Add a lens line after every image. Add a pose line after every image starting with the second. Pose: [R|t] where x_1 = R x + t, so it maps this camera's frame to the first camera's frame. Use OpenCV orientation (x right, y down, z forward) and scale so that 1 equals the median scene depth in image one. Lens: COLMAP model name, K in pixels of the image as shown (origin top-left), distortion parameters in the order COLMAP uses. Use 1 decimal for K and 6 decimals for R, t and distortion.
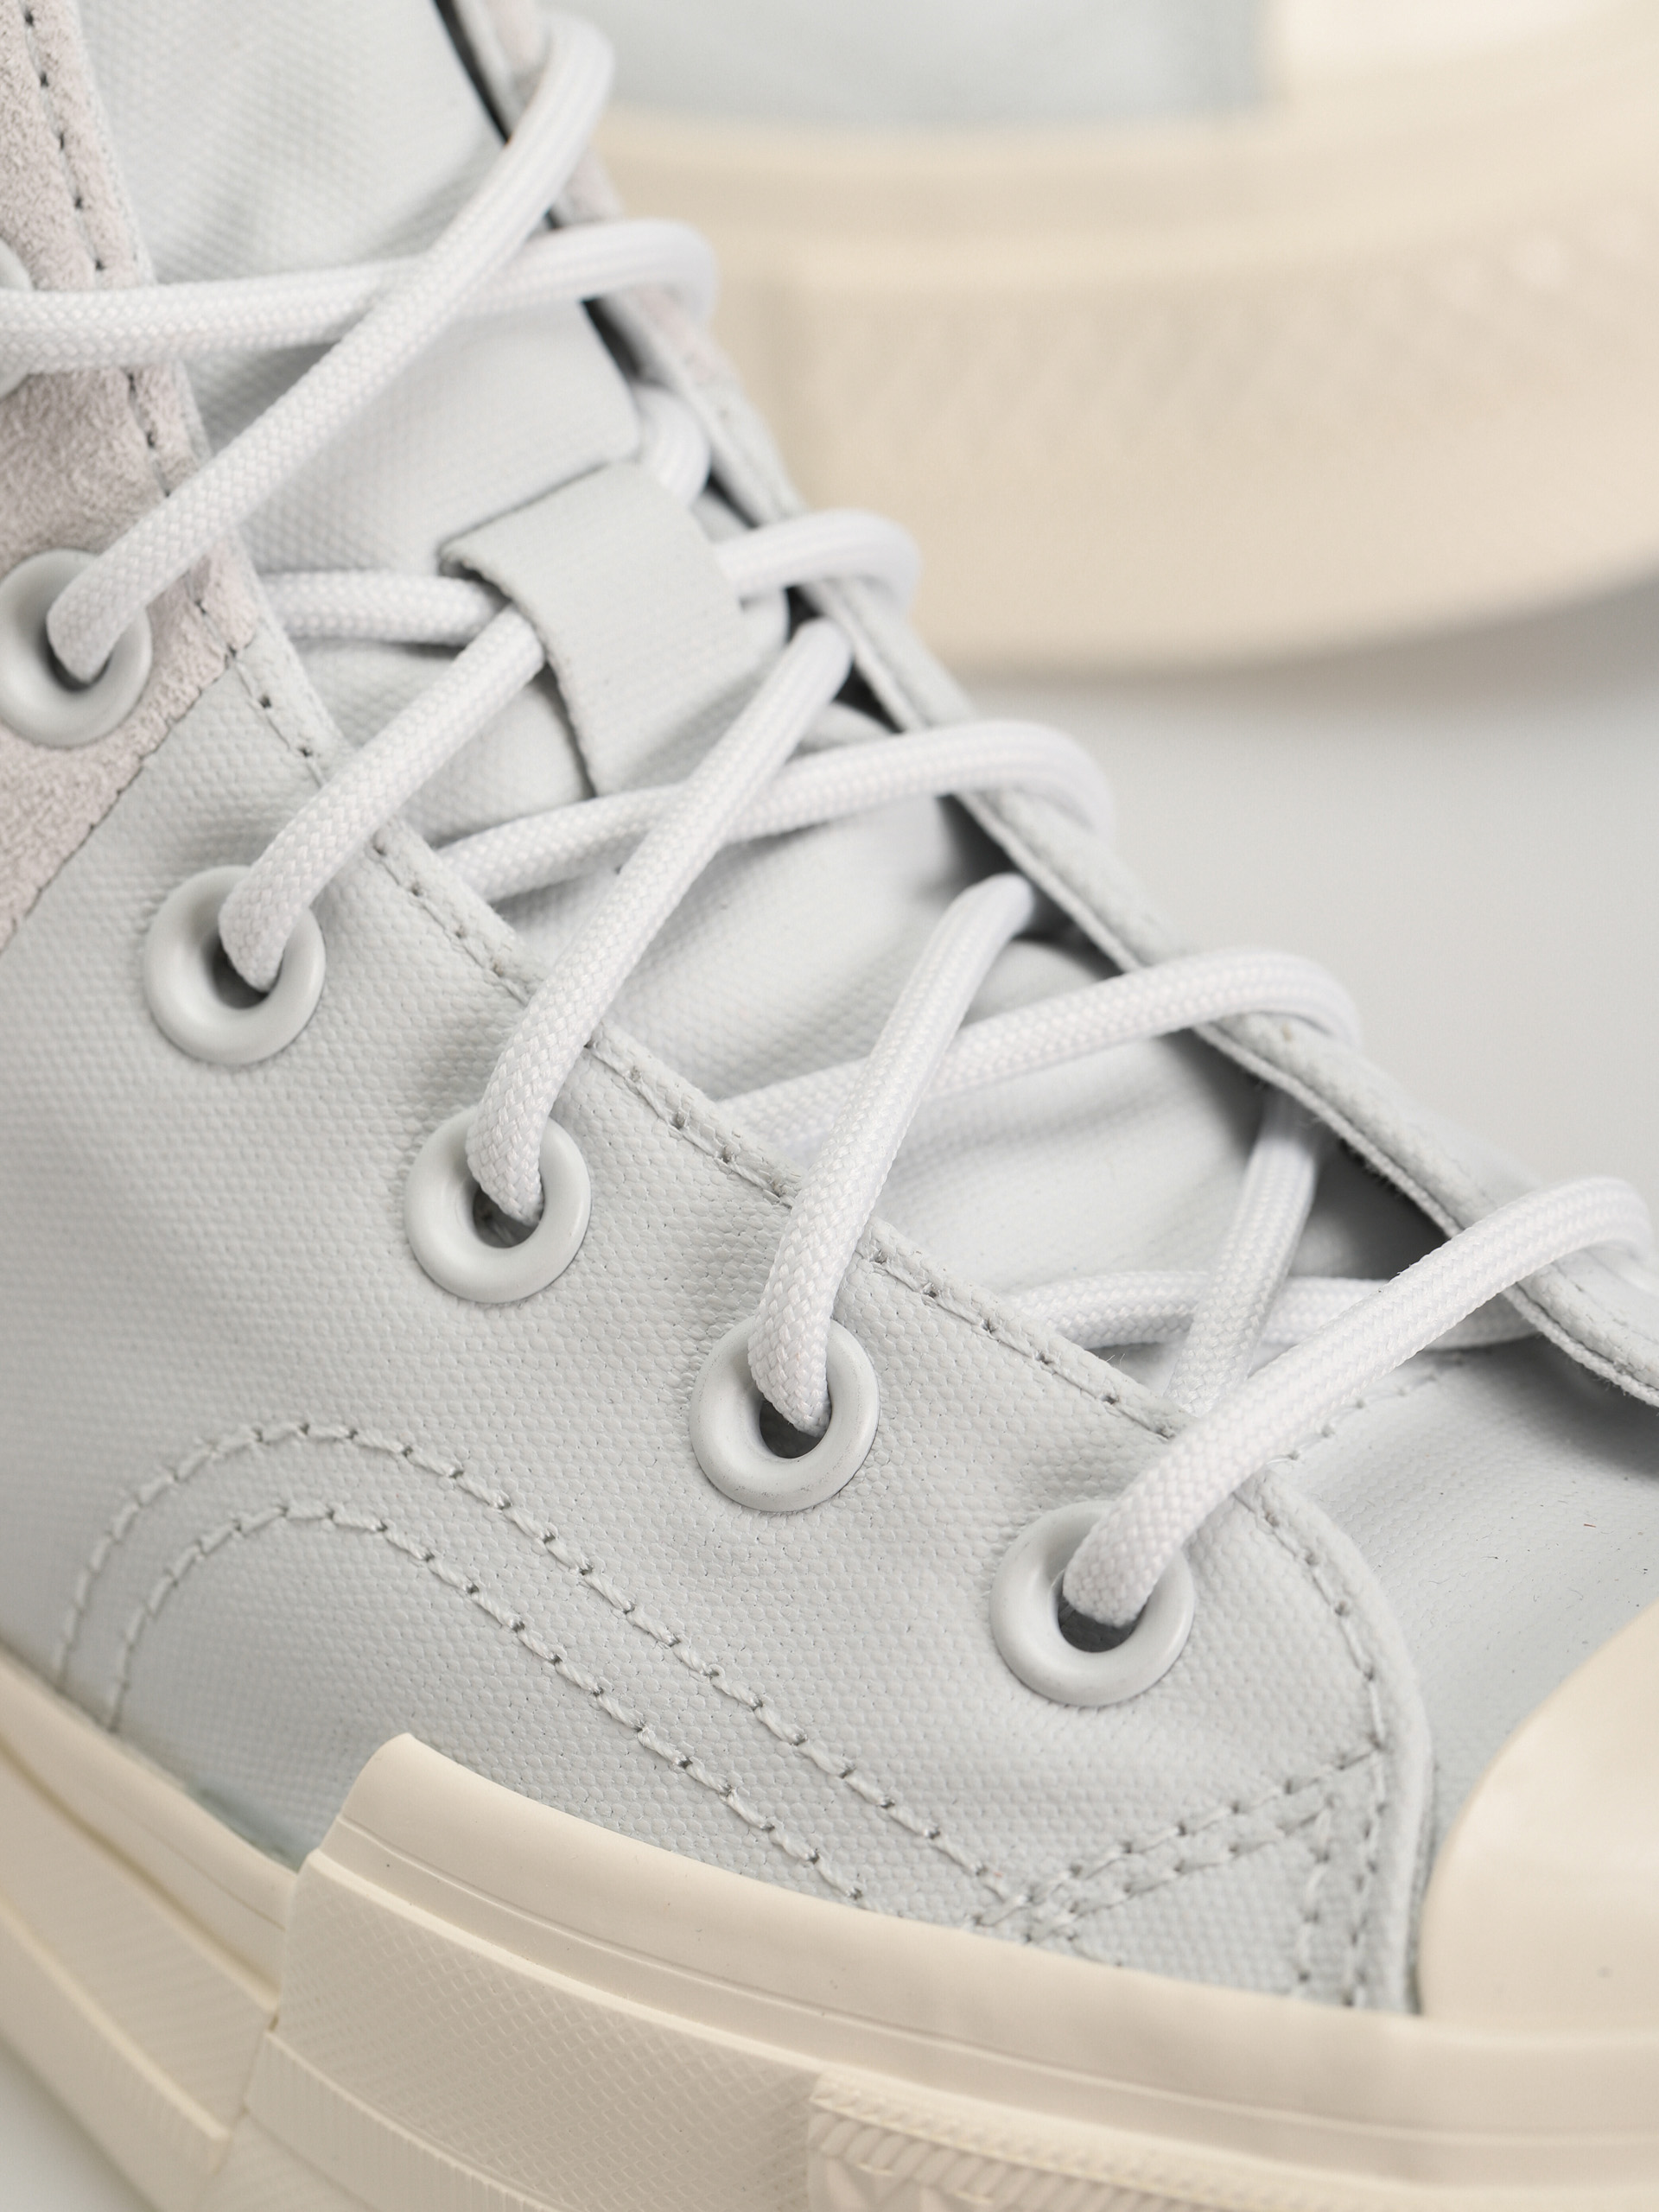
lens RADIAL K [[8557.5, 0, 829.5], [0, 8557.5, 1106.0], [0, 0, 1]] dist [0.002604, 0.414803]
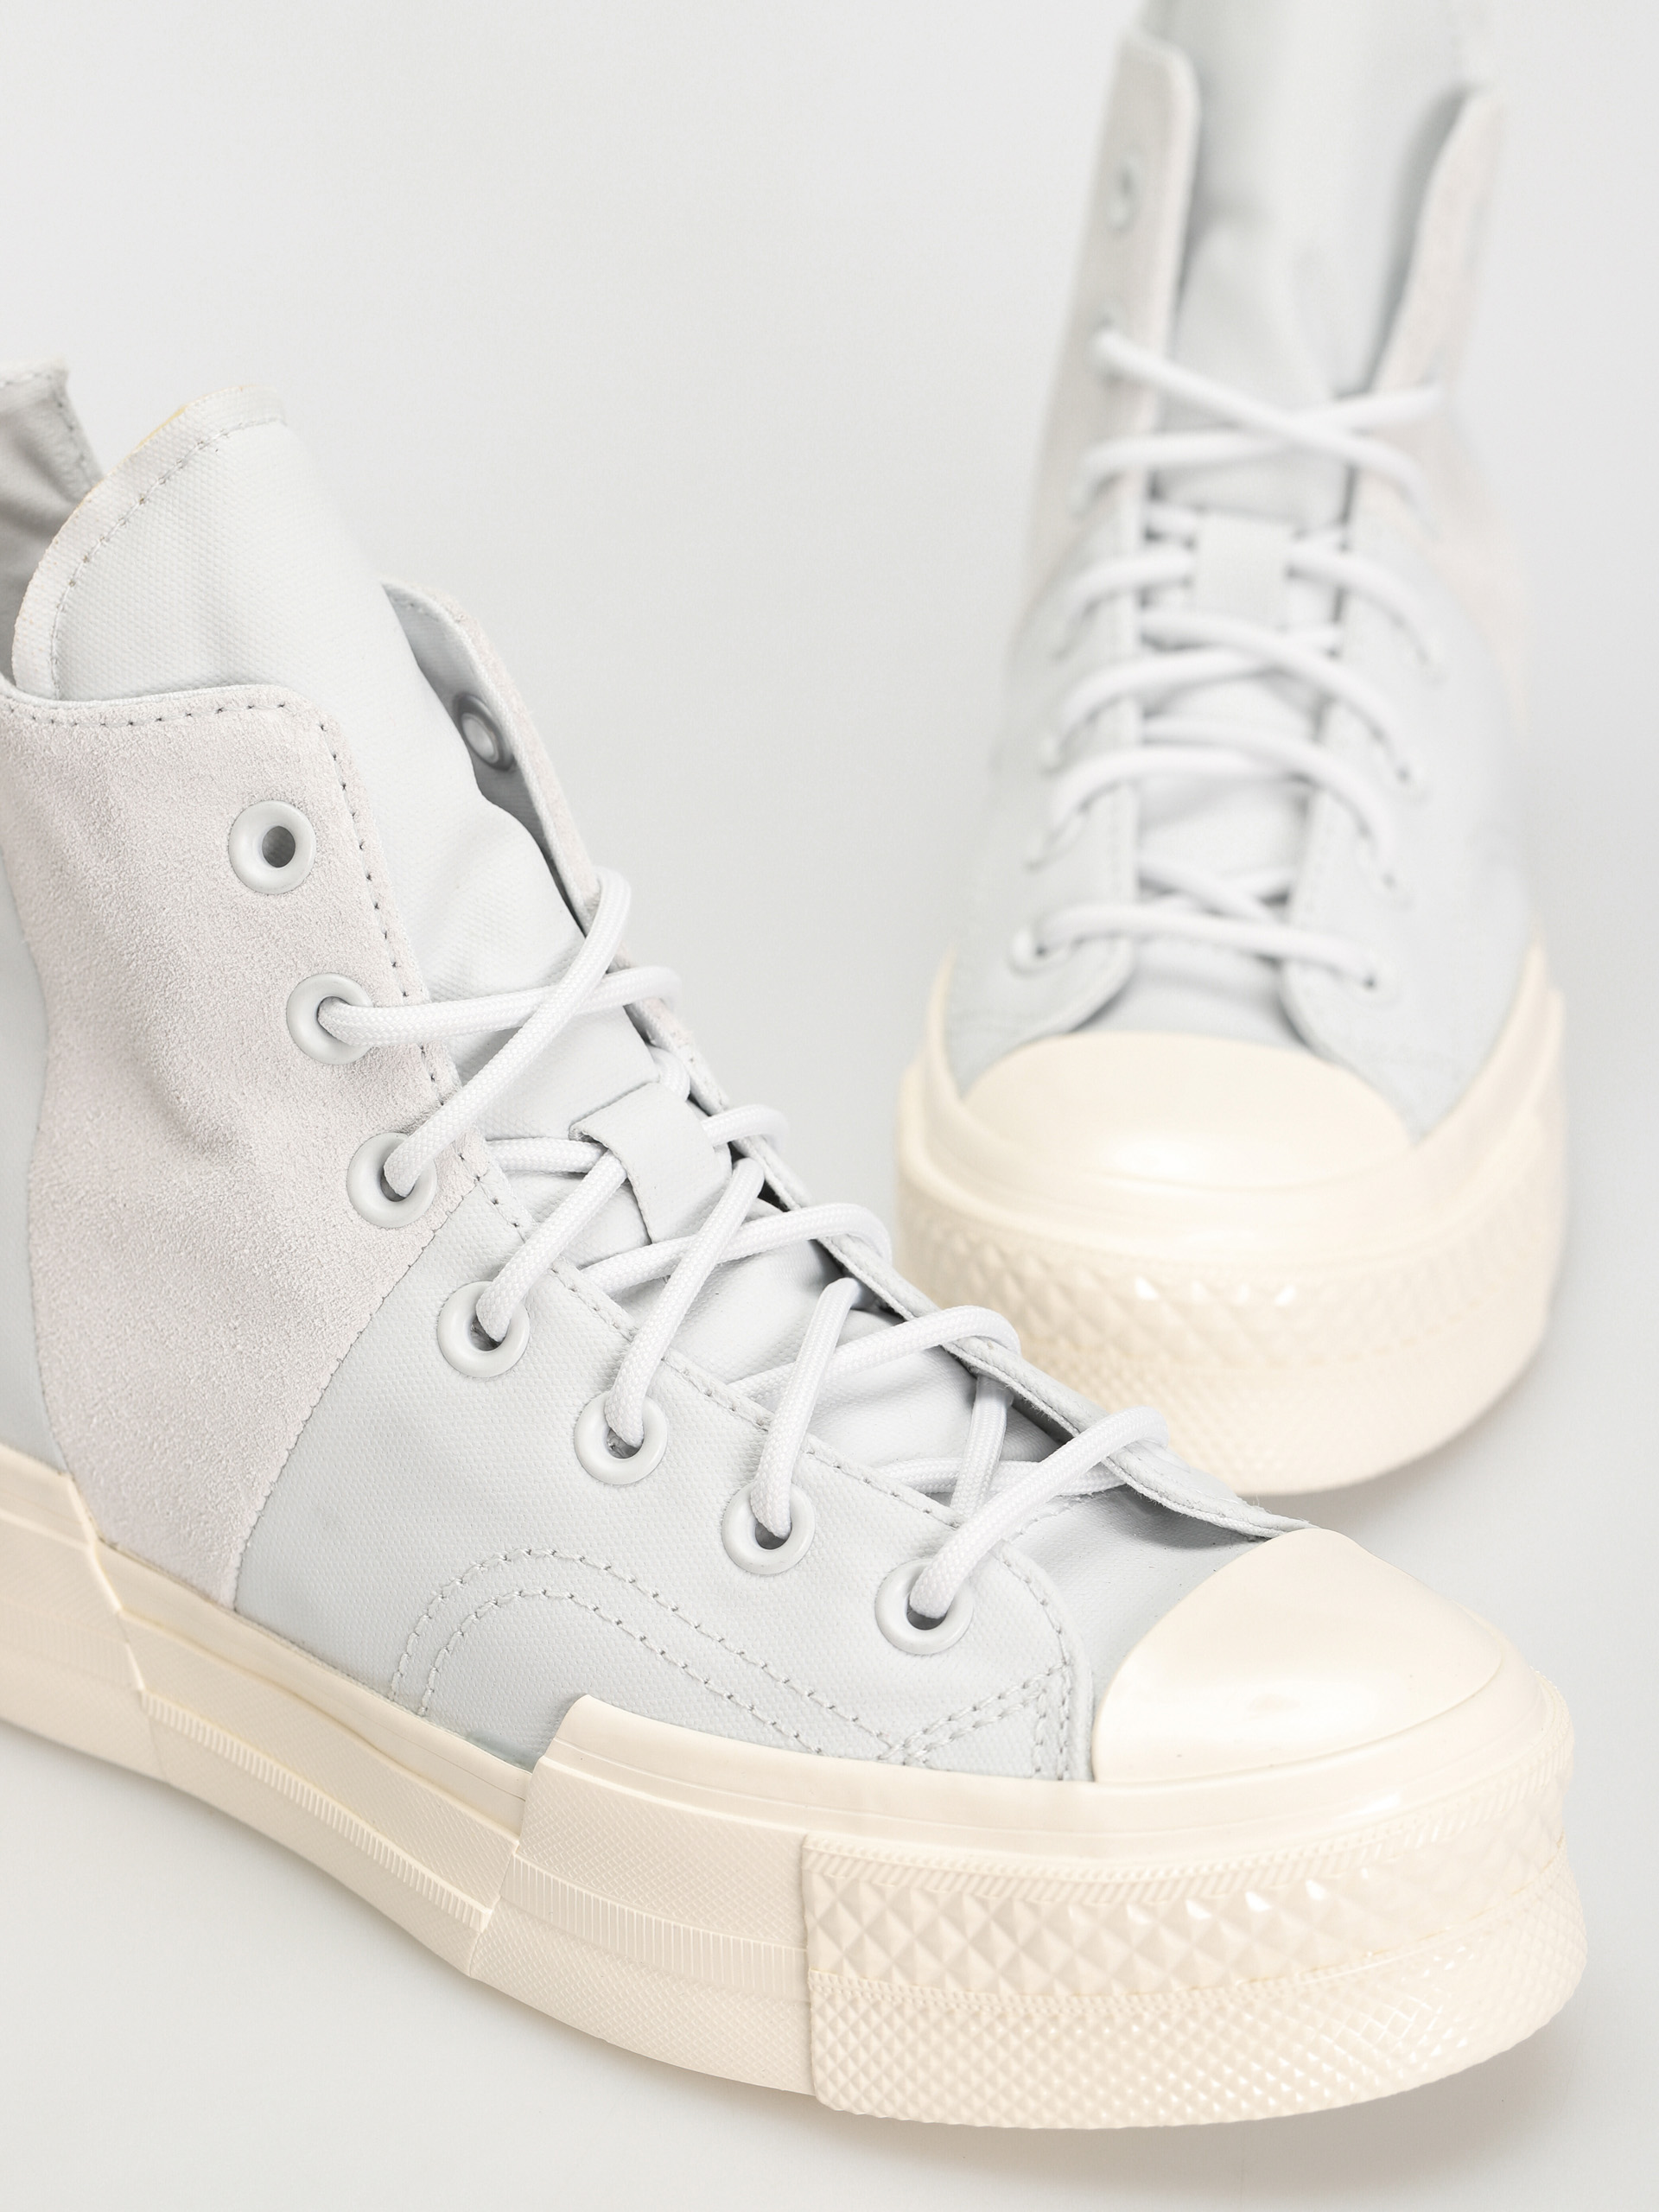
lens RADIAL K [[8557.5, 0, 829.5], [0, 8557.5, 1106.0], [0, 0, 1]] dist [0.002604, 0.414803]
pose [[0.993495, -0.032289, 0.109198, -0.211665], [0.042882, 0.994448, -0.096091, 0.132464], [-0.105489, 0.100148, 0.989365, -1.059721]]
